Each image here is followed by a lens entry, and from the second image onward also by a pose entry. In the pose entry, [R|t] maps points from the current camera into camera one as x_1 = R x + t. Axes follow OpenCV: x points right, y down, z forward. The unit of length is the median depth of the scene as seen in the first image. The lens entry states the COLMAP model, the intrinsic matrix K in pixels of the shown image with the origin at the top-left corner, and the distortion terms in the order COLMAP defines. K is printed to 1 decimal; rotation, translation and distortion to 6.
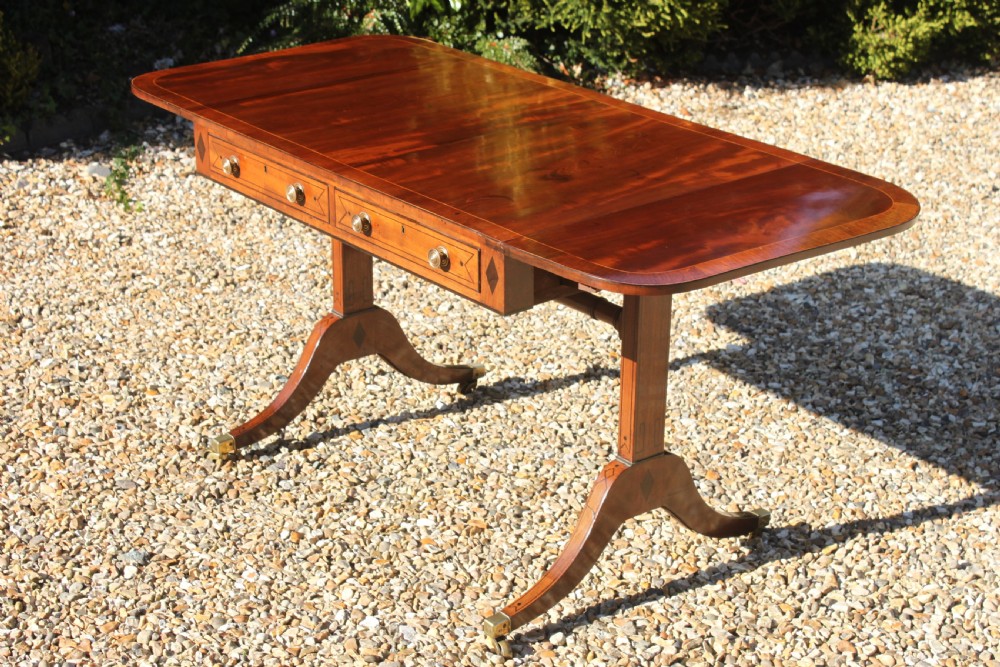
lens RADIAL K [[1791.9, 0, 520.4], [0, 1791.9, 301.4], [0, 0, 1]] dist [0.013292, 0.000000]
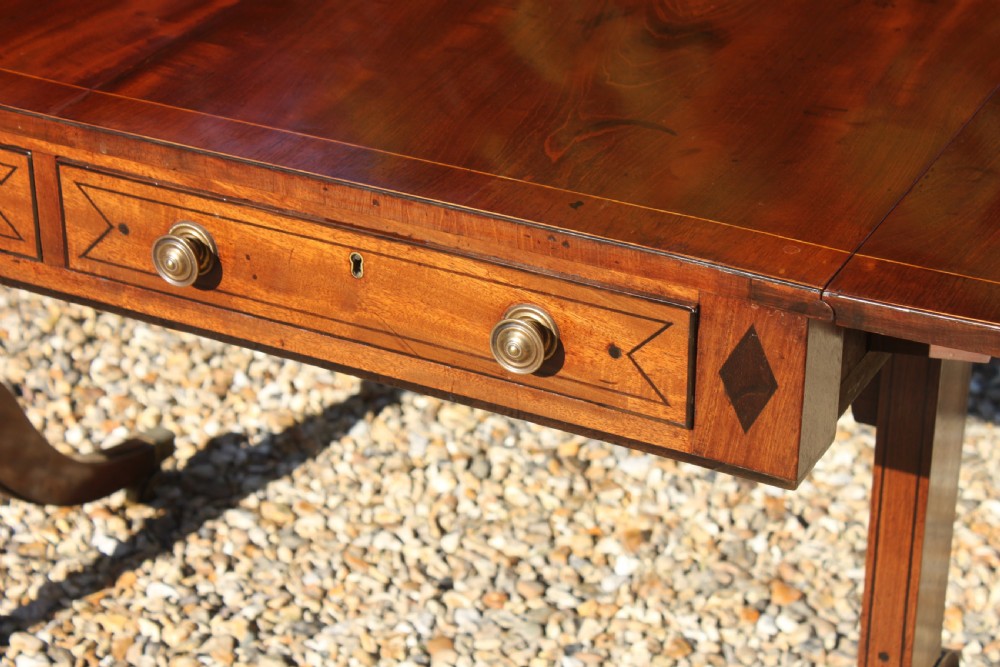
lens RADIAL K [[2308.9, 0, 502.2], [0, 2308.9, 328.0], [0, 0, 1]] dist [-0.019456, 0.000000]
pose [[0.919221, -0.194360, 0.342428, -0.147761], [0.150097, 0.976979, 0.151603, -0.069806], [-0.364010, -0.087959, 0.927232, 0.462425]]
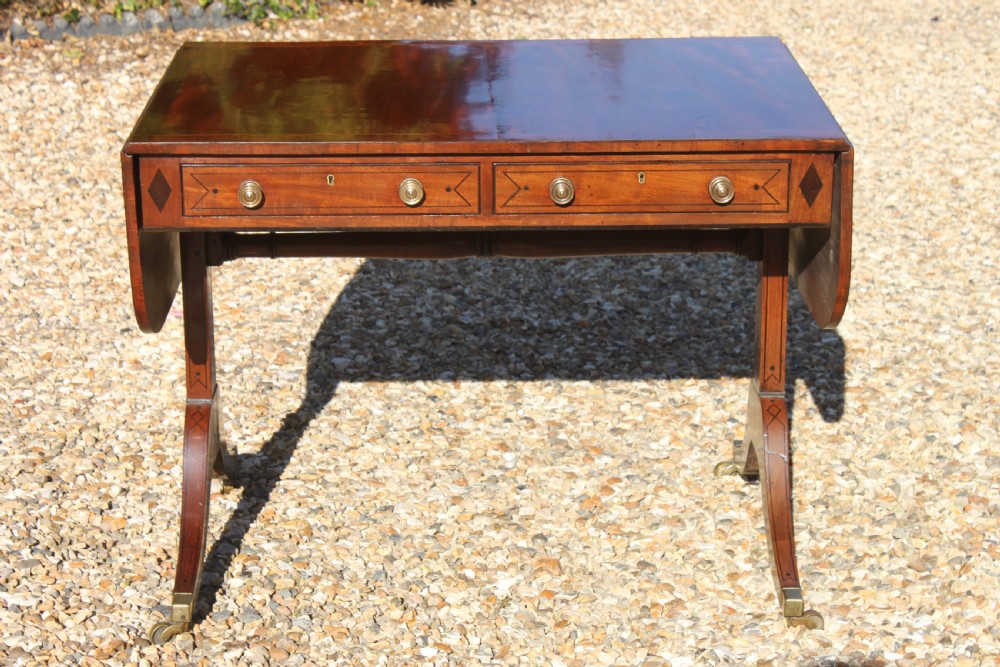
lens RADIAL K [[2308.9, 0, 500.3], [0, 2308.9, 336.6], [0, 0, 1]] dist [-0.019456, 0.000000]
pose [[0.613598, -0.260684, 0.745346, -0.711927], [0.294818, 0.951304, 0.090011, -0.066497], [-0.732516, 0.164511, 0.660573, 0.282020]]
